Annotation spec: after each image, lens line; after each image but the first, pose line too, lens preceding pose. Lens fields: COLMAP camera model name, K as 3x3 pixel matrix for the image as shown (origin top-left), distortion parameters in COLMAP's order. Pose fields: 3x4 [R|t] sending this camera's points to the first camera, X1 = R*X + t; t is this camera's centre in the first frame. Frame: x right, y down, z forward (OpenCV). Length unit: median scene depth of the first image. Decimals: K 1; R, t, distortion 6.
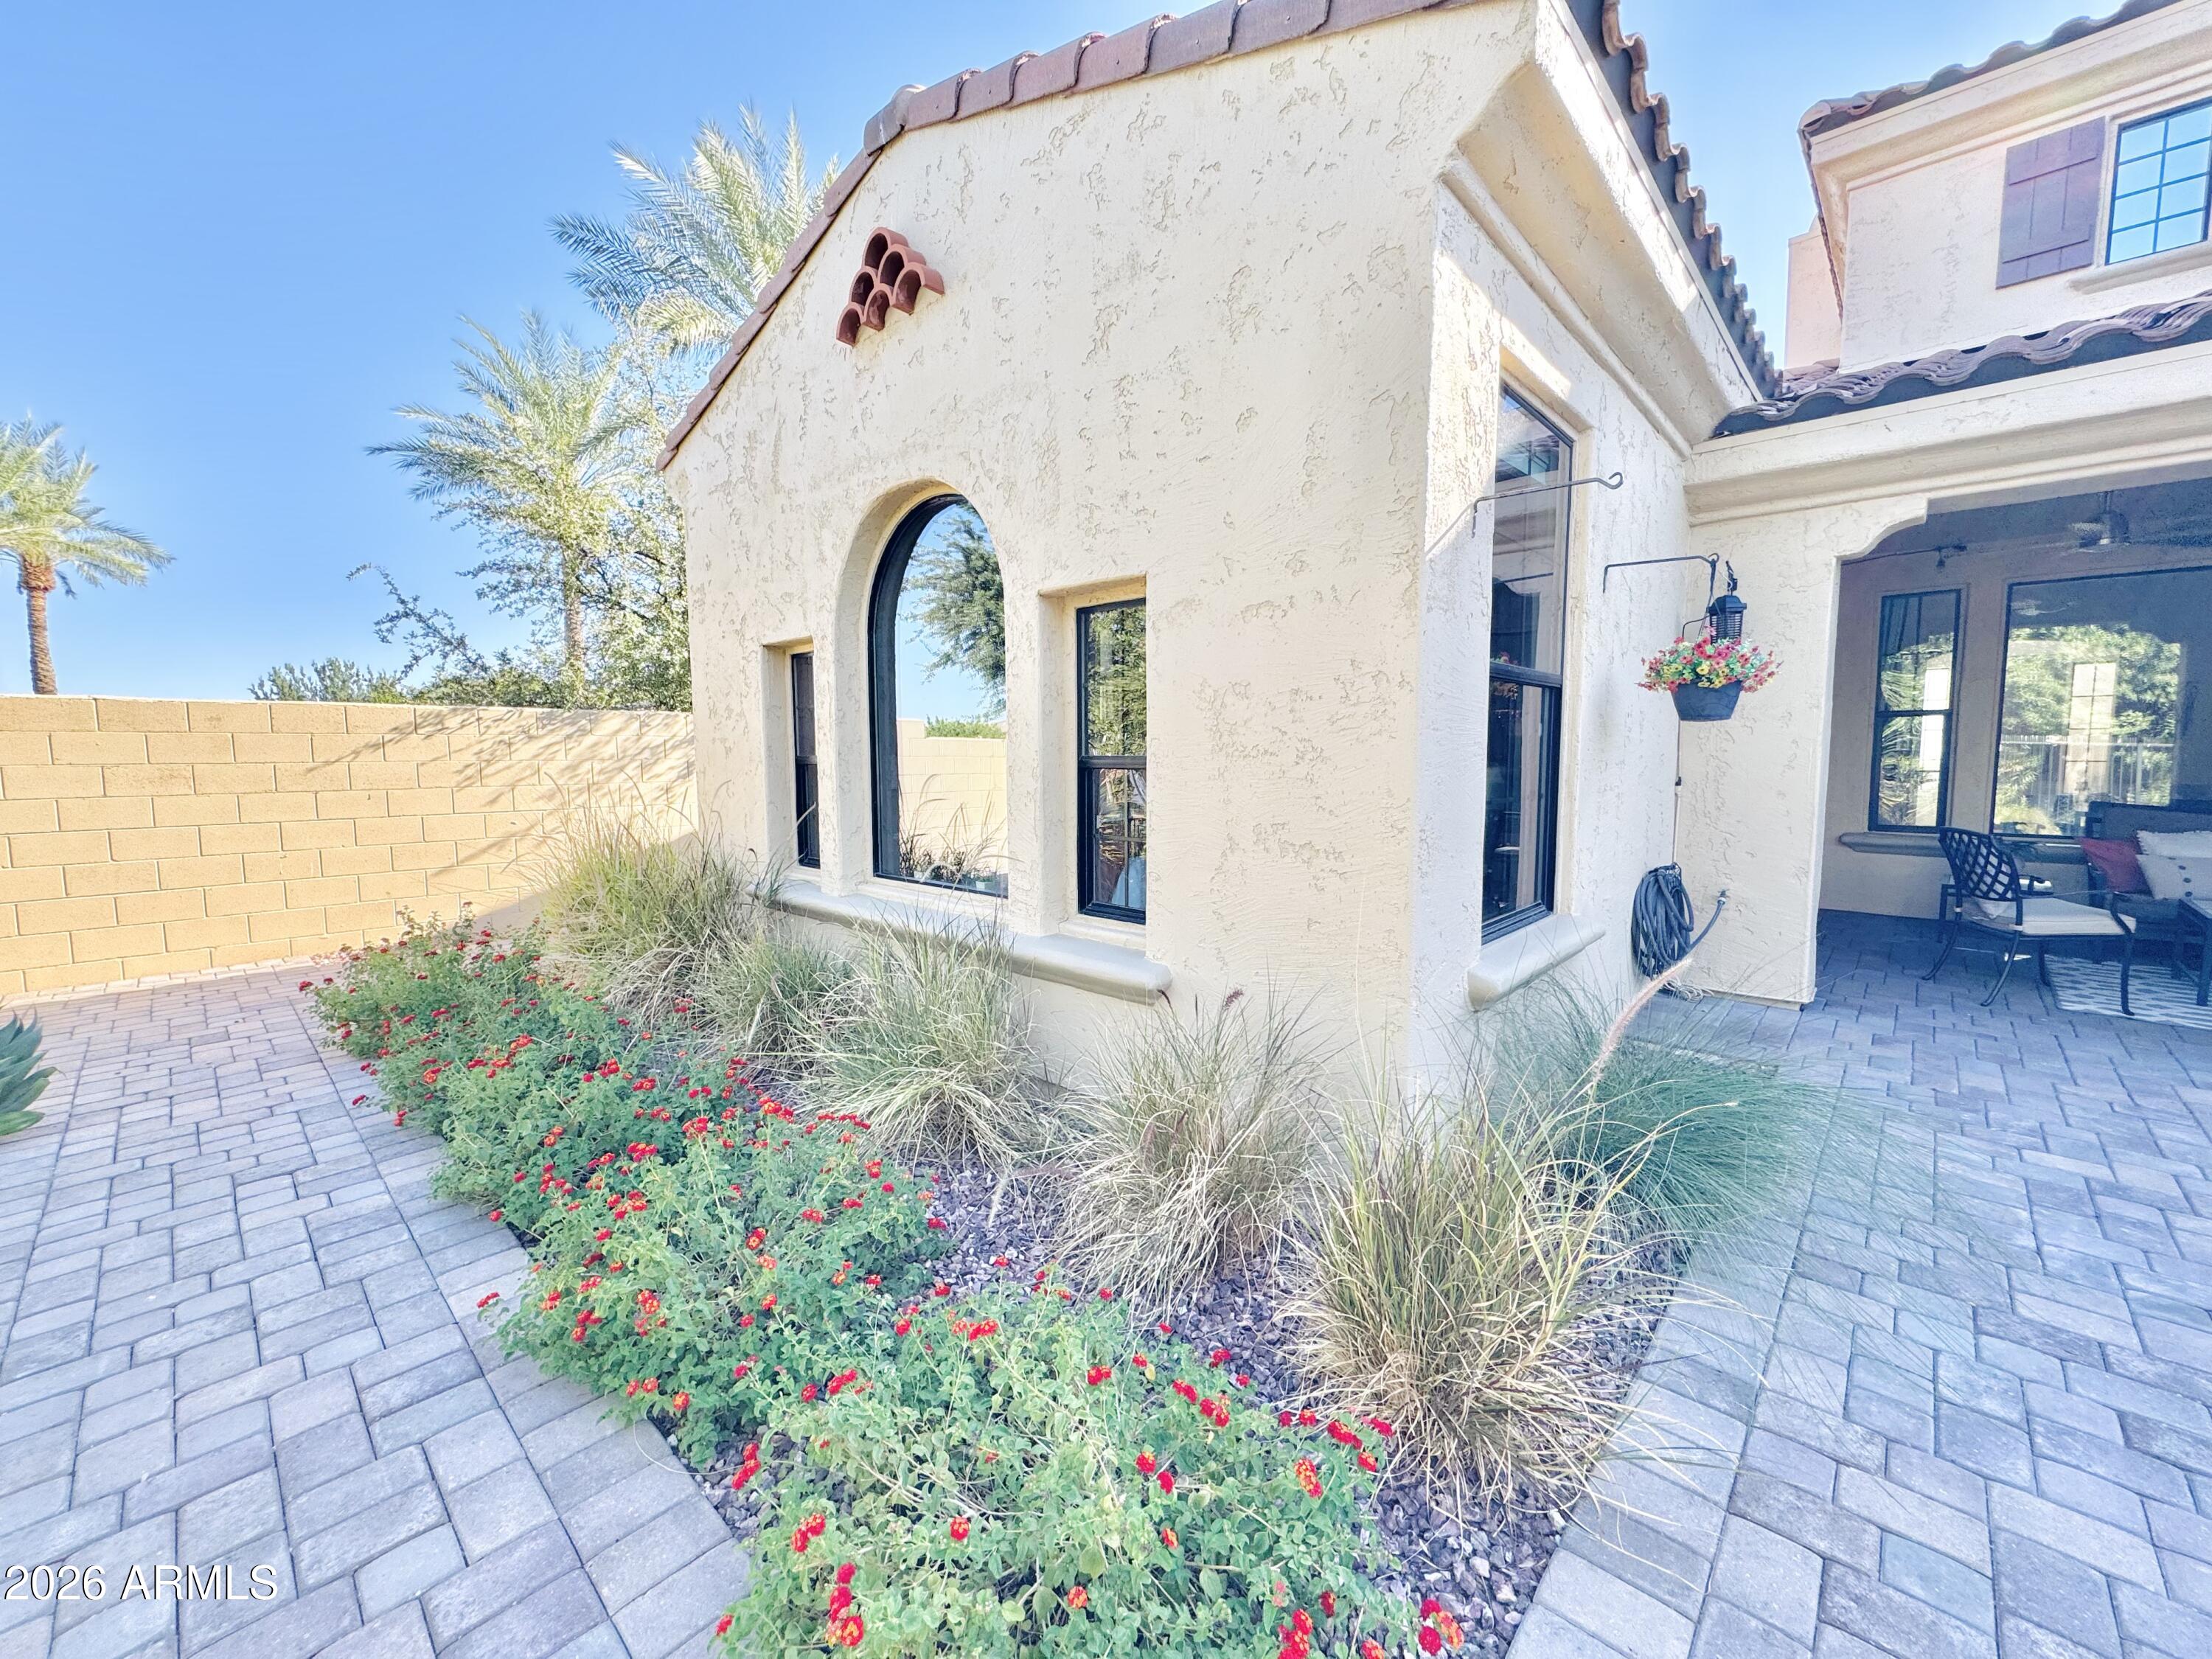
lens RADIAL K [[882.9, 0, 1112.1], [0, 882.9, 829.8], [0, 0, 1]] dist [-0.013266, 0.002763]
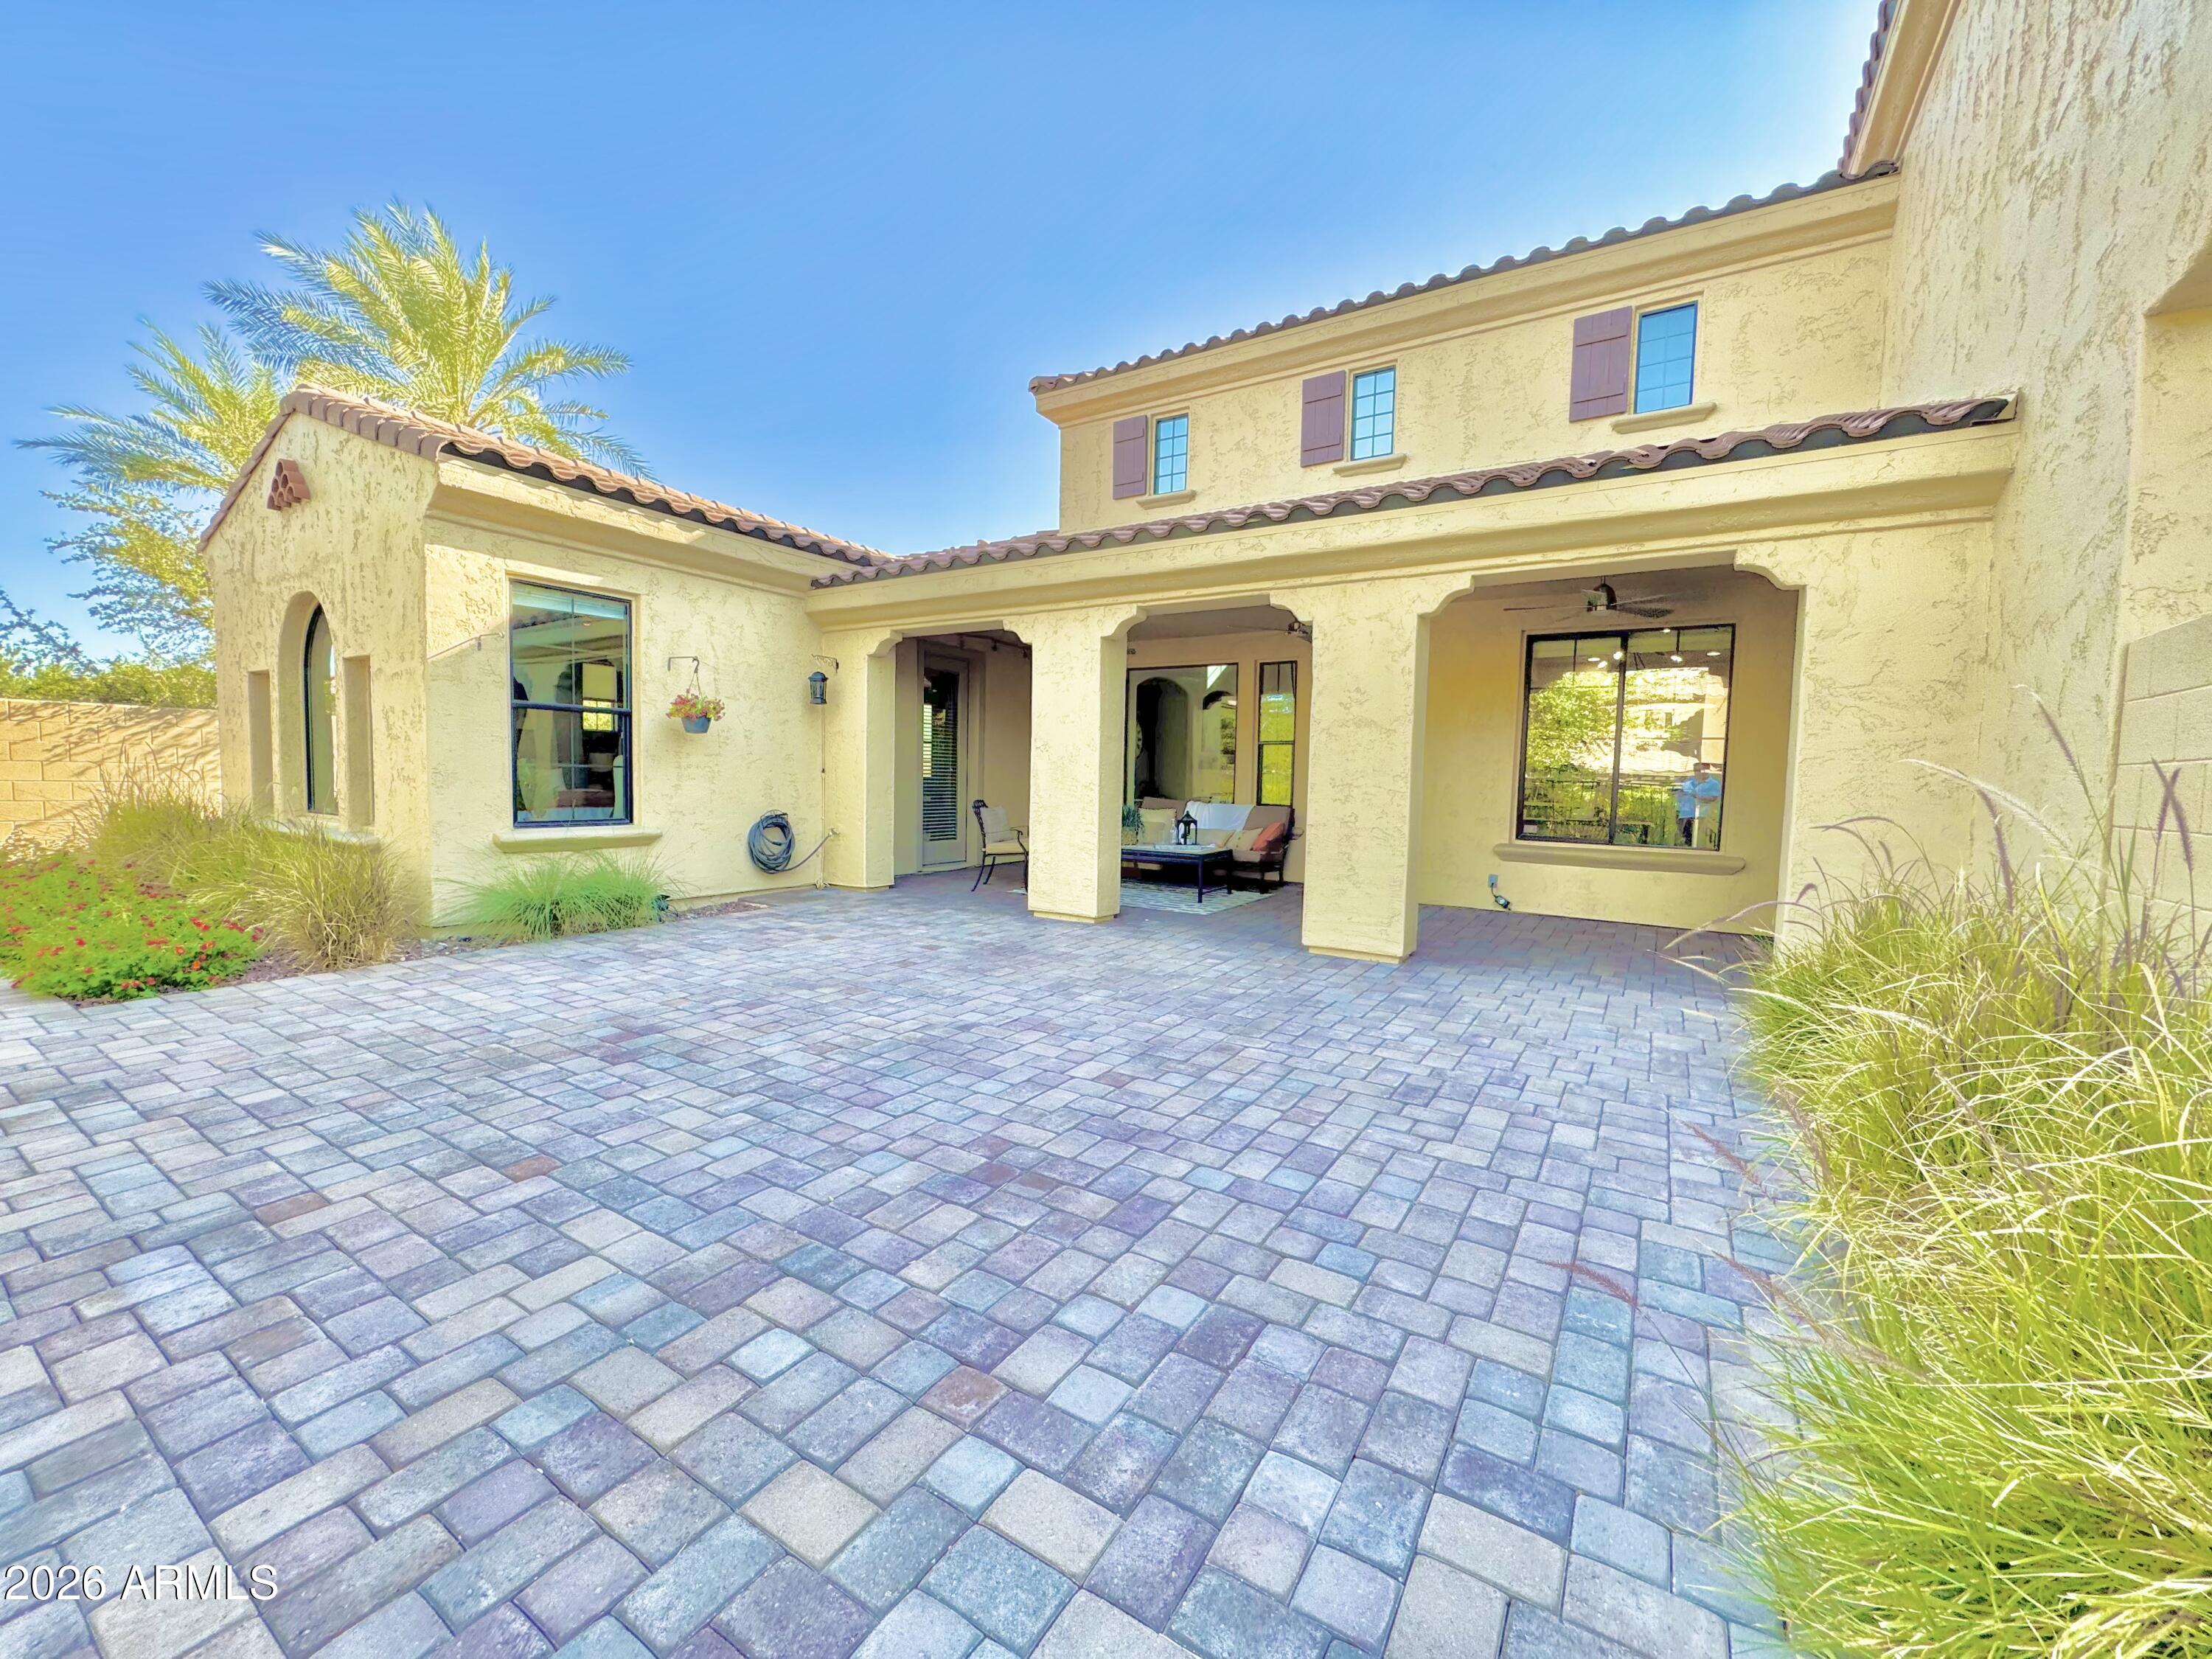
lens RADIAL K [[882.9, 0, 1103.6], [0, 882.9, 829.1], [0, 0, 1]] dist [-0.002864, 0.000172]
pose [[0.983924, 0.017522, 0.177728, 0.537847], [-0.012200, 0.999445, -0.030996, 0.067871], [-0.178172, 0.028330, 0.983591, -0.537587]]
